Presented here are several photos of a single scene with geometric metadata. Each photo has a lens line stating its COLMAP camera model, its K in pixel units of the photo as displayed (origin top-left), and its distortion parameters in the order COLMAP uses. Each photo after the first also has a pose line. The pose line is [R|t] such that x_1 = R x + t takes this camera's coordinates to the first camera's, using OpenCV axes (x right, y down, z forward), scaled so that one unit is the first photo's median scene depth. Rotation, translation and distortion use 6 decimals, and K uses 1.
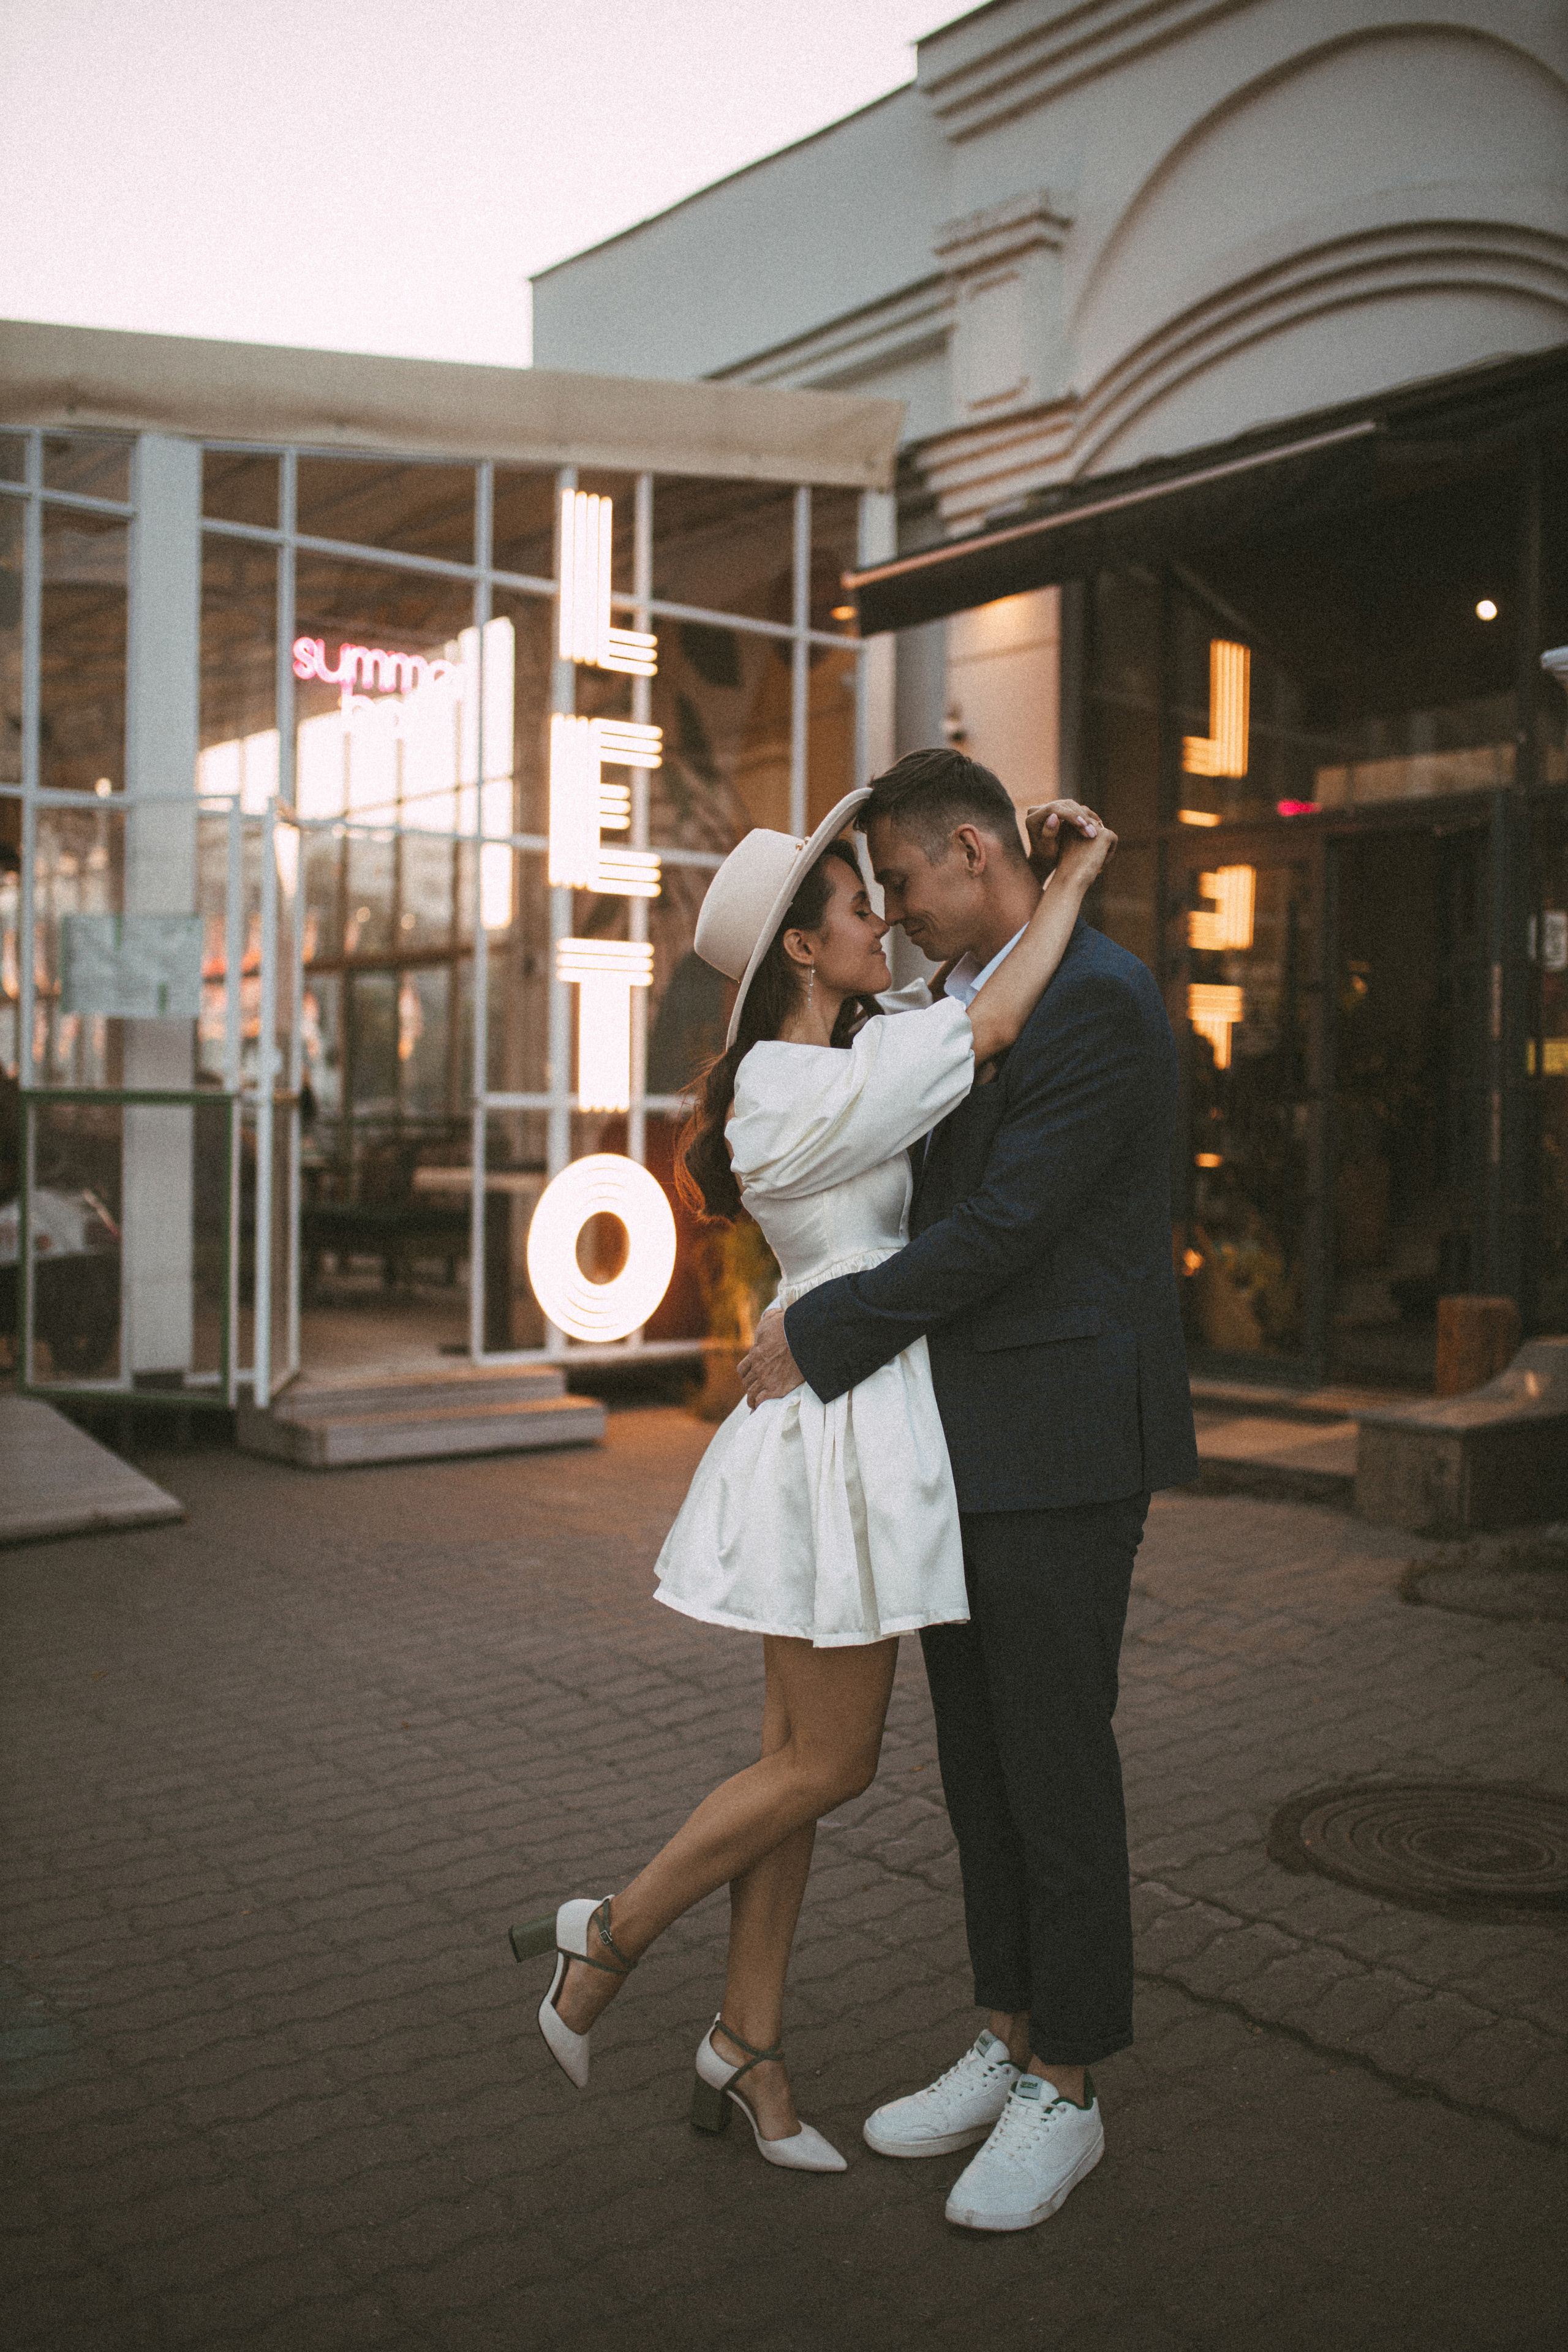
lens RADIAL K [[2248.1, 0, 784.0], [0, 2248.1, 1176.0], [0, 0, 1]] dist [-0.054102, 0.001821]
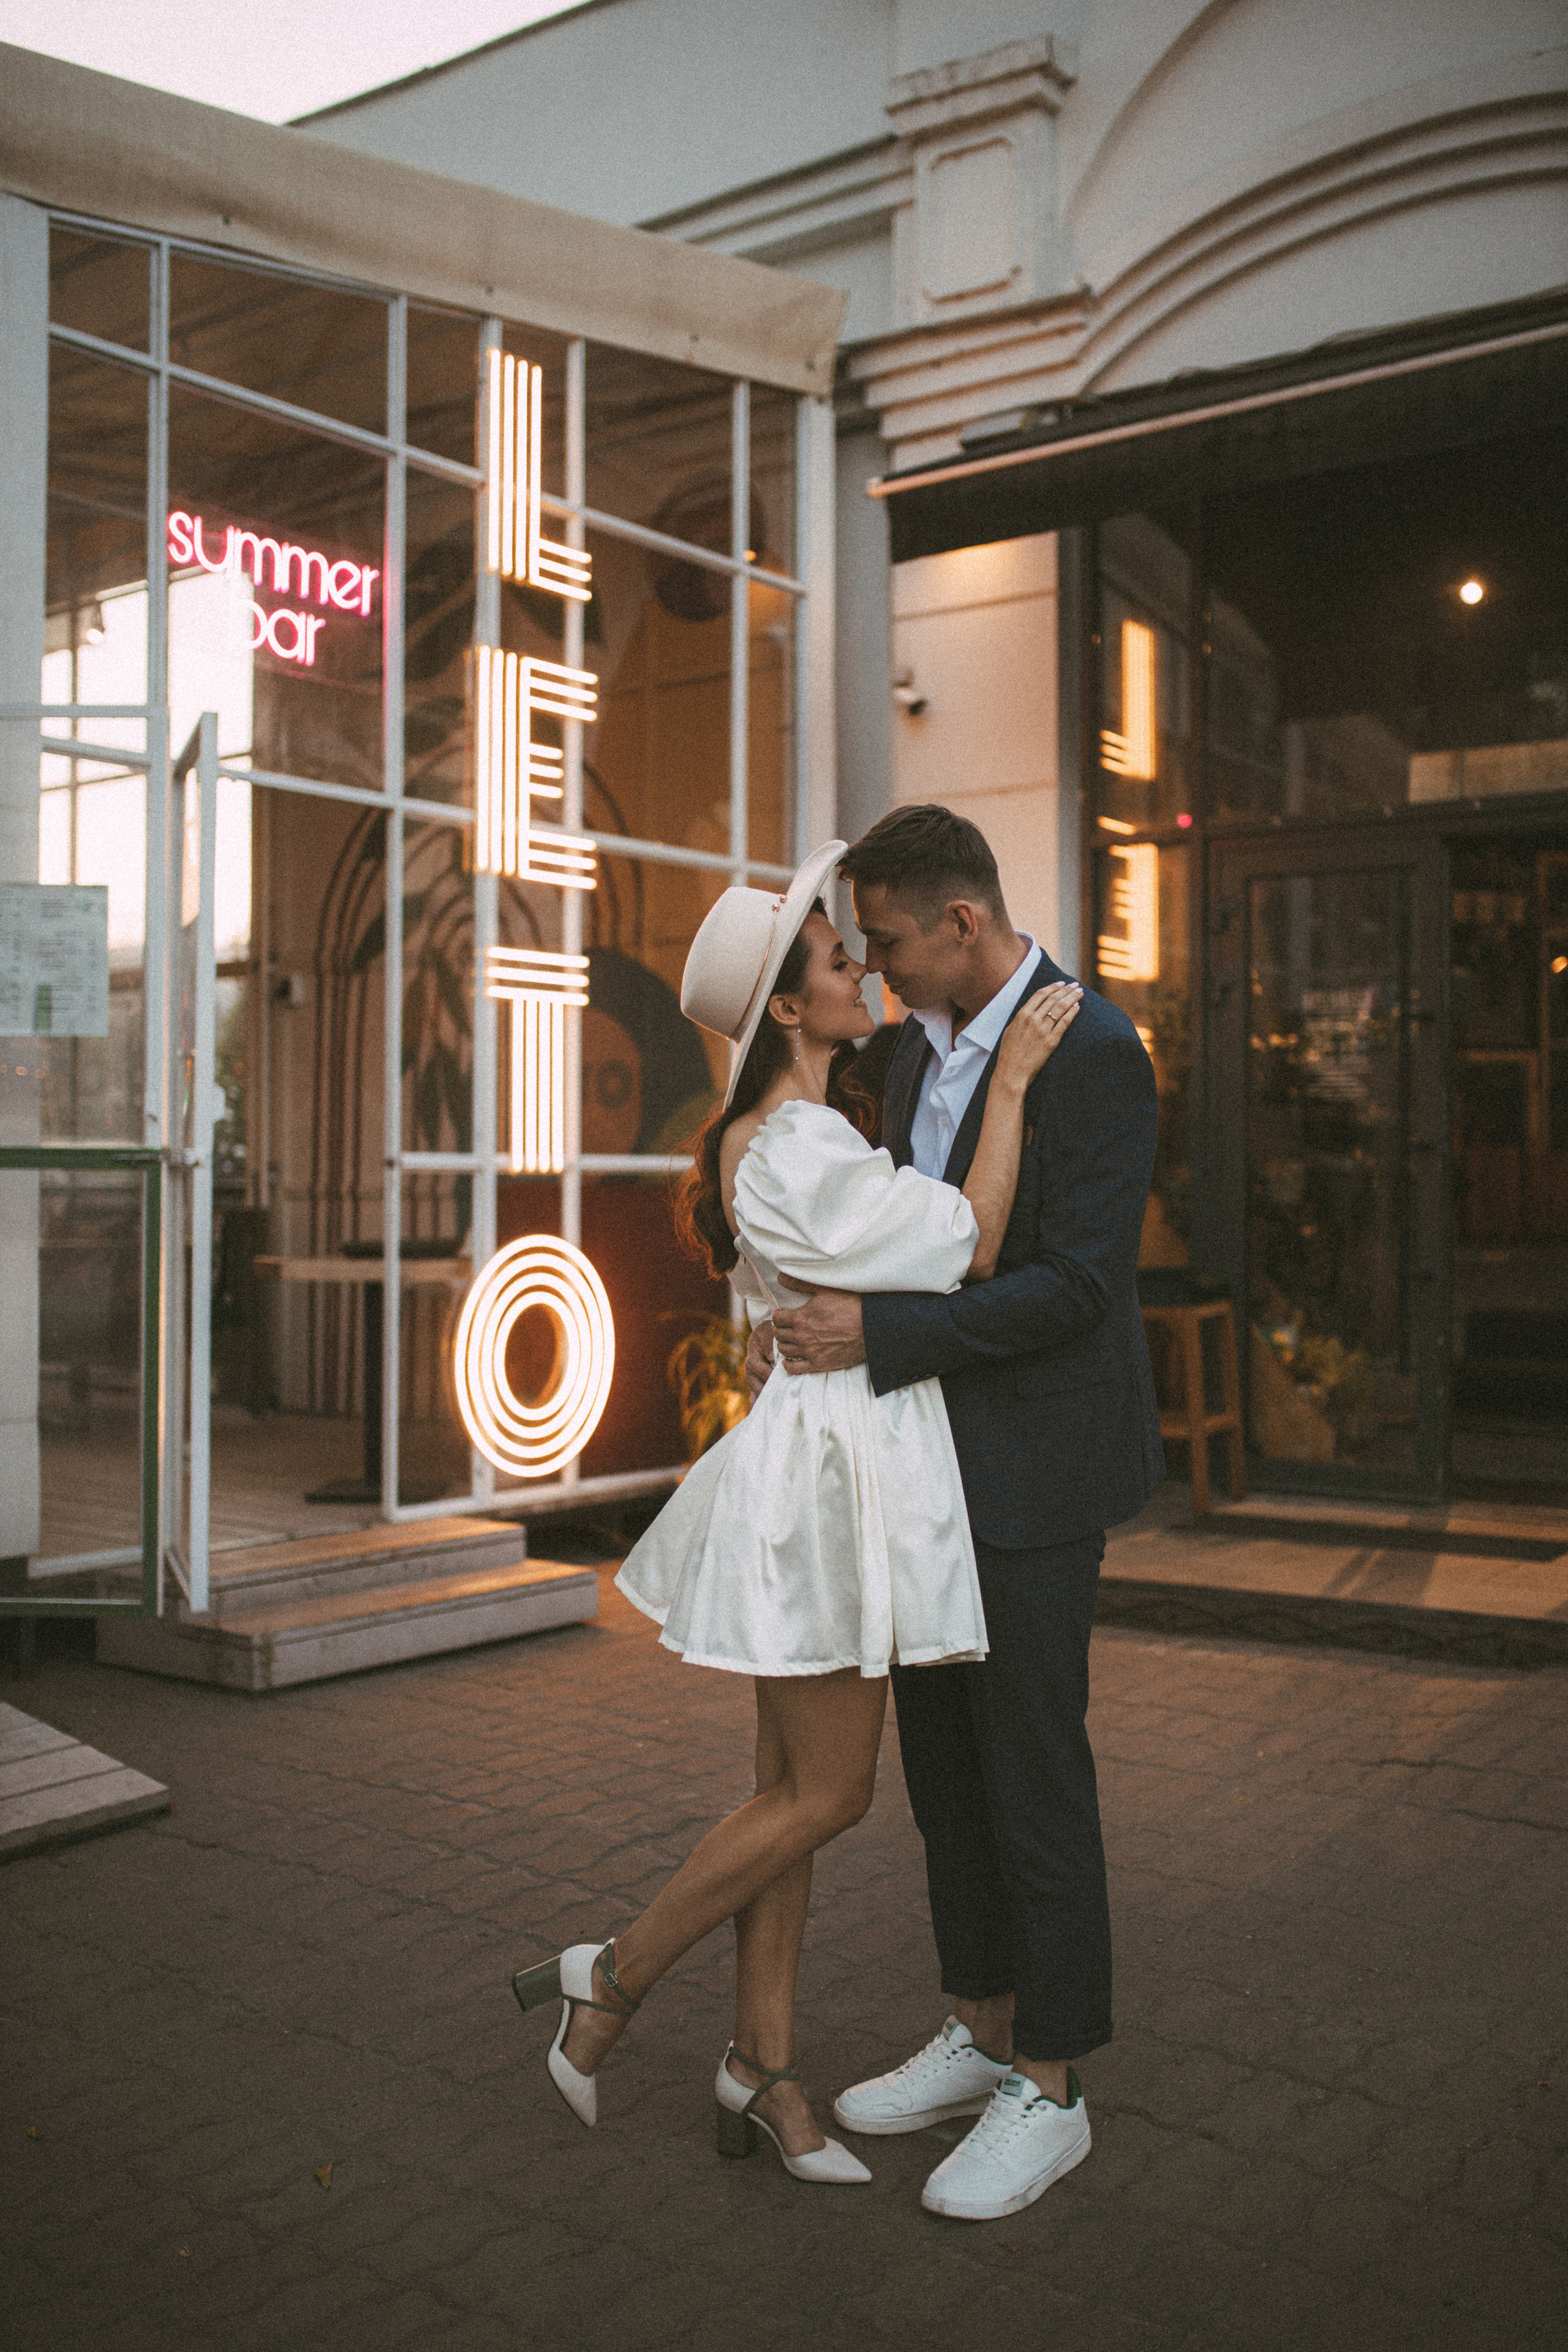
lens RADIAL K [[2319.5, 0, 784.0], [0, 2319.5, 1176.0], [0, 0, 1]] dist [-0.030804, -0.004709]
pose [[0.968337, -0.005456, 0.249589, -0.192590], [0.012557, 0.999560, -0.026866, -0.005927], [-0.249332, 0.029149, 0.967979, 0.225490]]
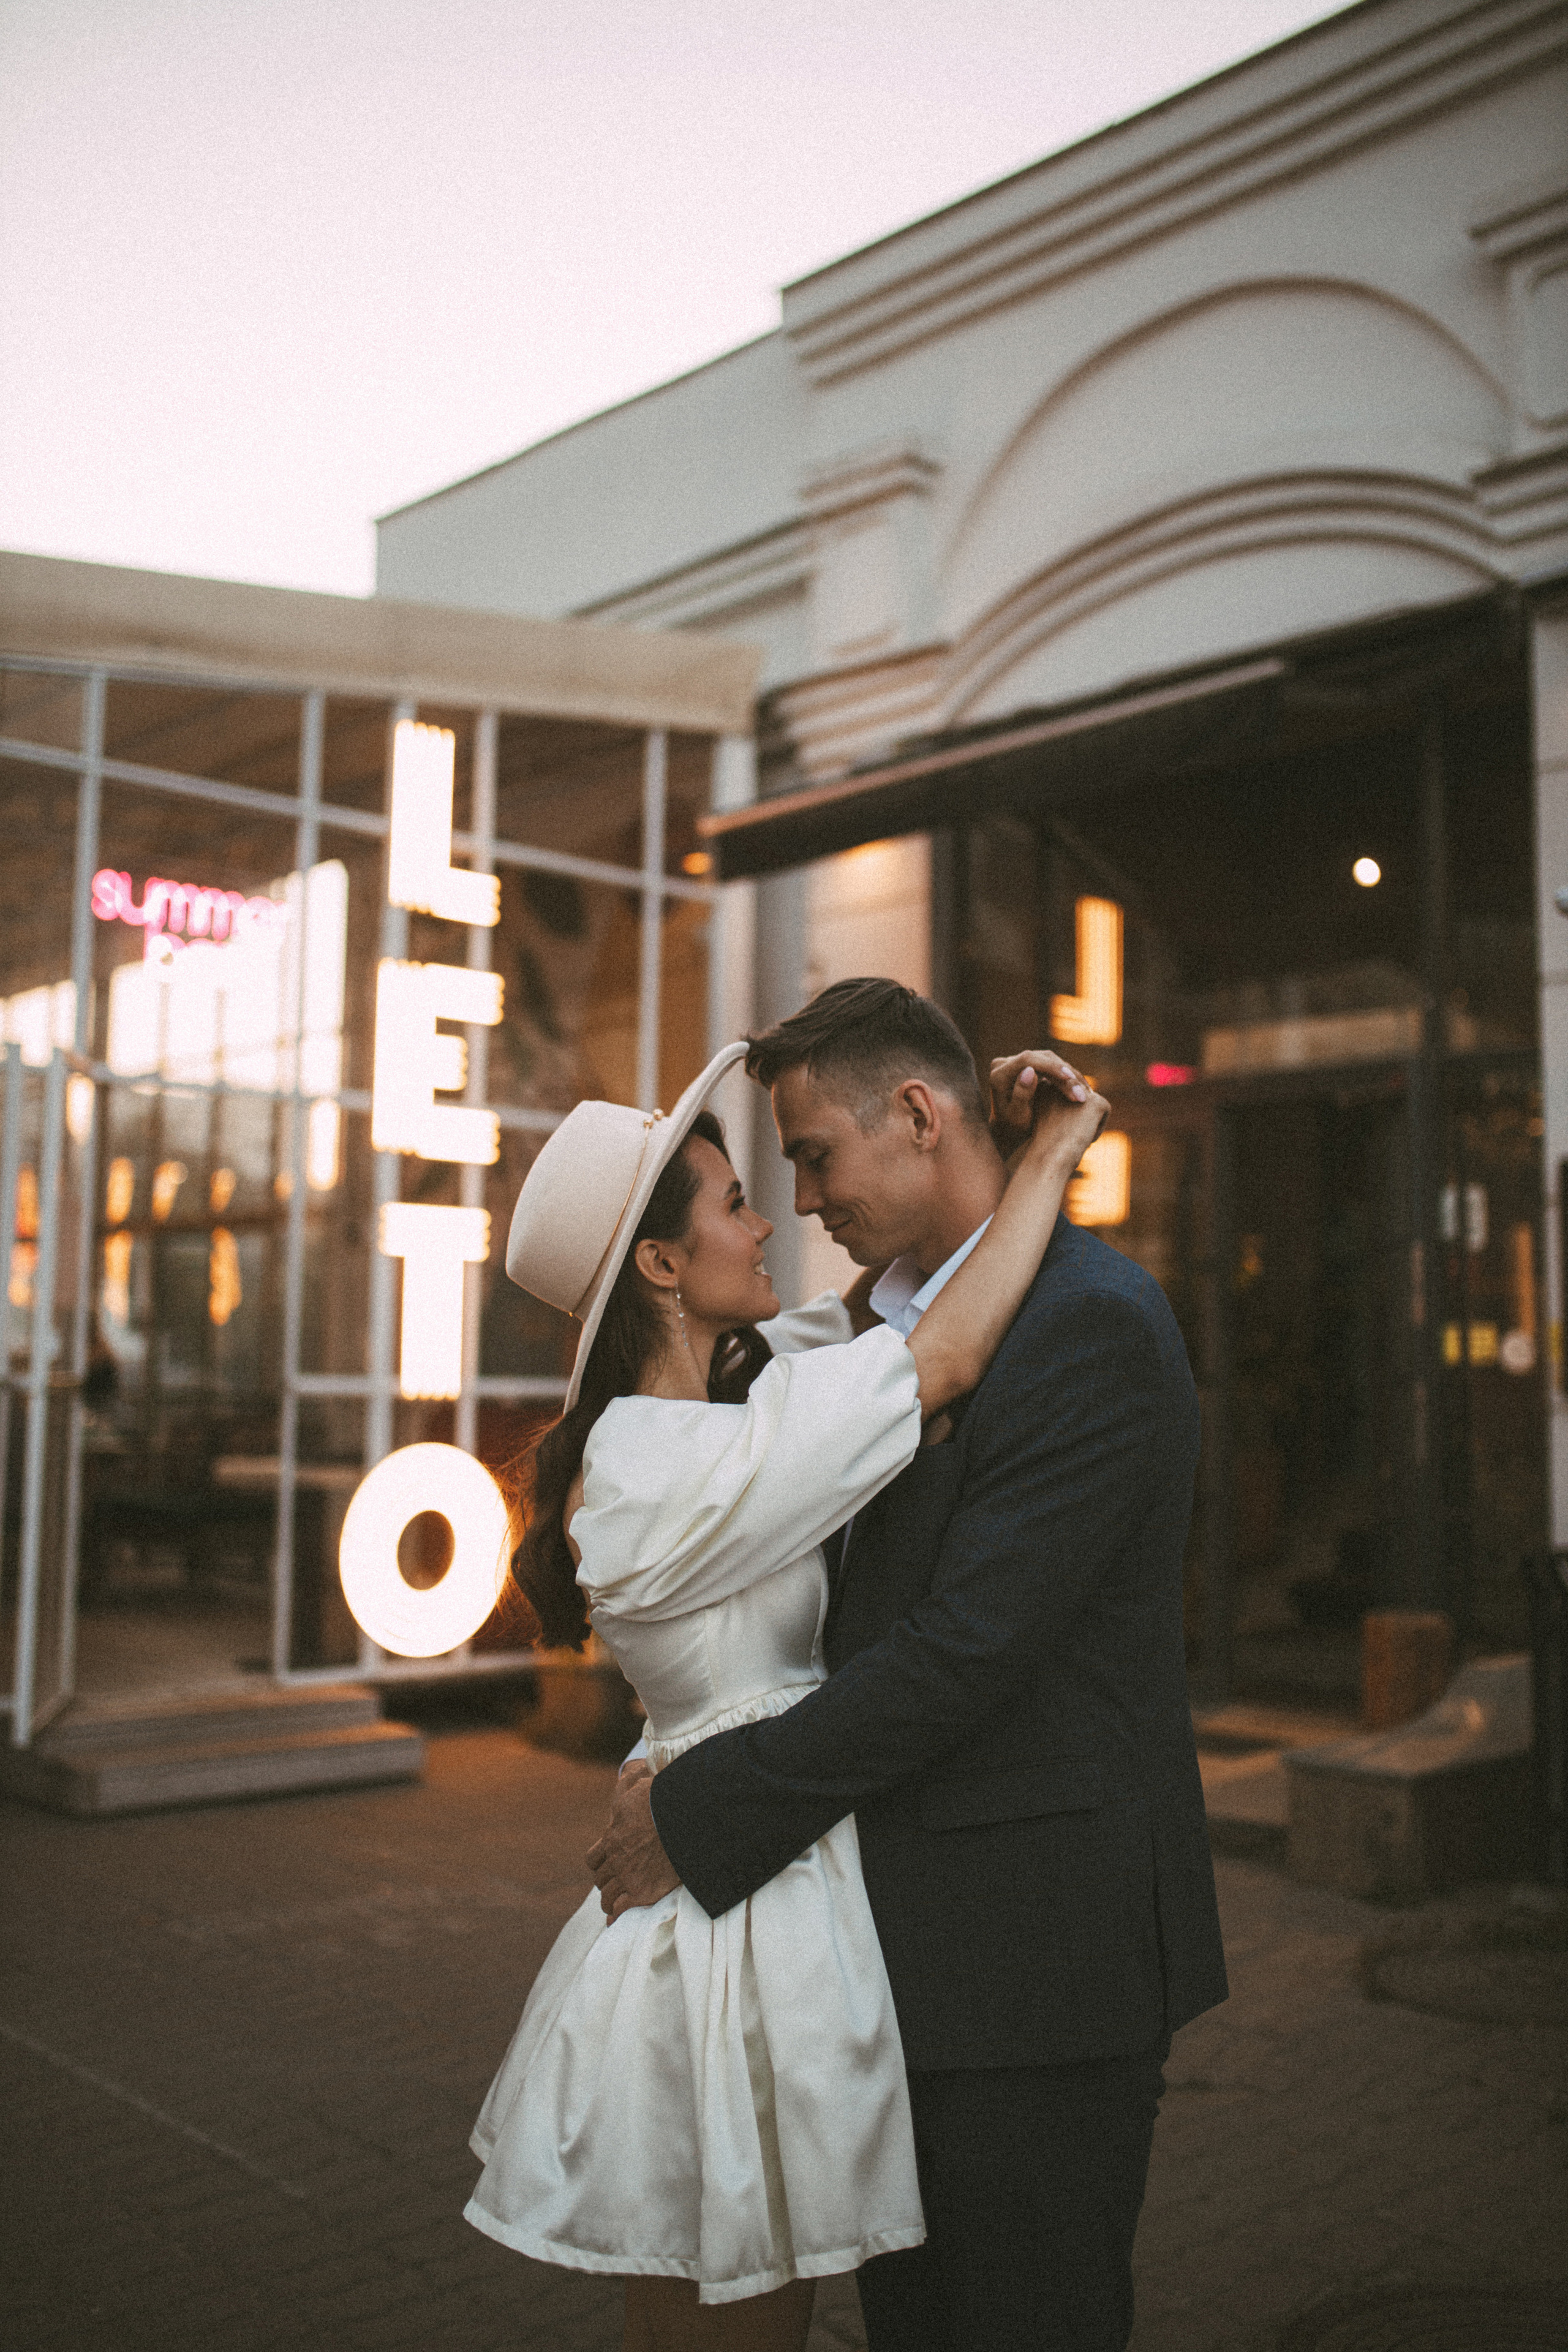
lens RADIAL K [[2256.6, 0, 849.3], [0, 2256.6, 1164.6], [0, 0, 1]] dist [-0.094122, -0.001101]
pose [[0.995048, 0.010155, 0.098876, -0.002871], [0.001771, 0.992798, -0.119790, -0.012981], [-0.099380, 0.119372, 0.987863, 0.083227]]
